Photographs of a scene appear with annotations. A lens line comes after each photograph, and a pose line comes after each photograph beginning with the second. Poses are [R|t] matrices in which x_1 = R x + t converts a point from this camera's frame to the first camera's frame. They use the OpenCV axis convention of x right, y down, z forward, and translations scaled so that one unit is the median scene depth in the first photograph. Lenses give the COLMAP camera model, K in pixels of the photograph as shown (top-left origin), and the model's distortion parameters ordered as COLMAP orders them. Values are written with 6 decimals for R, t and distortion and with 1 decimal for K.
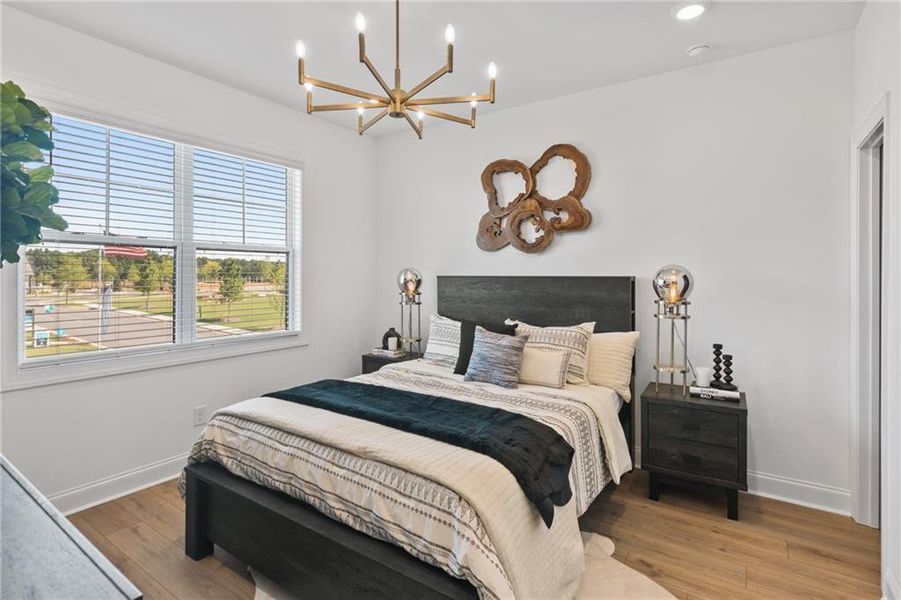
lens RADIAL K [[438.7, 0, 444.2], [0, 438.7, 276.9], [0, 0, 1]] dist [-0.006474, 0.003539]
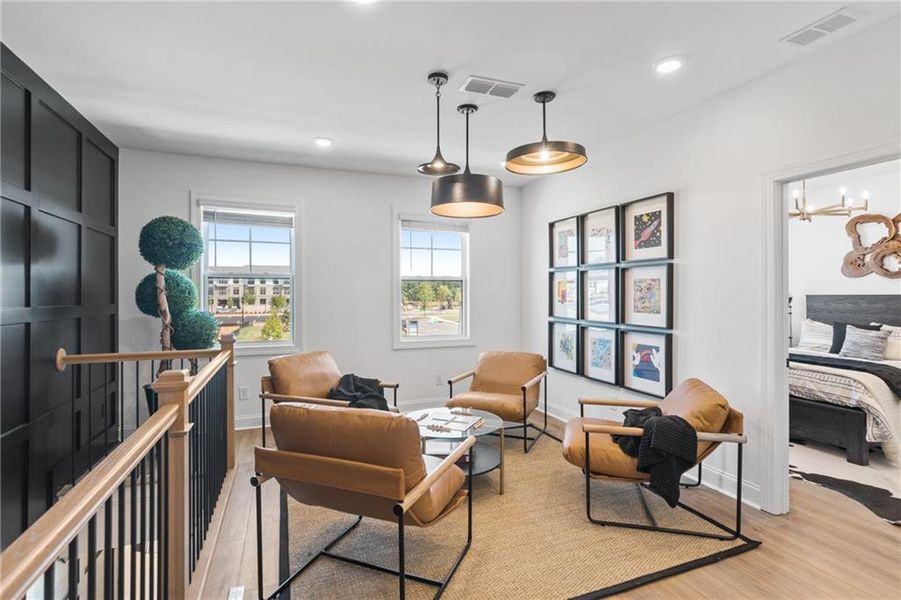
lens RADIAL K [[438.7, 0, 448.7], [0, 438.7, 297.1], [0, 0, 1]] dist [-0.006474, 0.003539]
pose [[0.823078, -0.006674, -0.567889, -0.186866], [0.006514, 0.999976, -0.002311, 0.000639], [0.567891, -0.001798, 0.823102, -0.995830]]
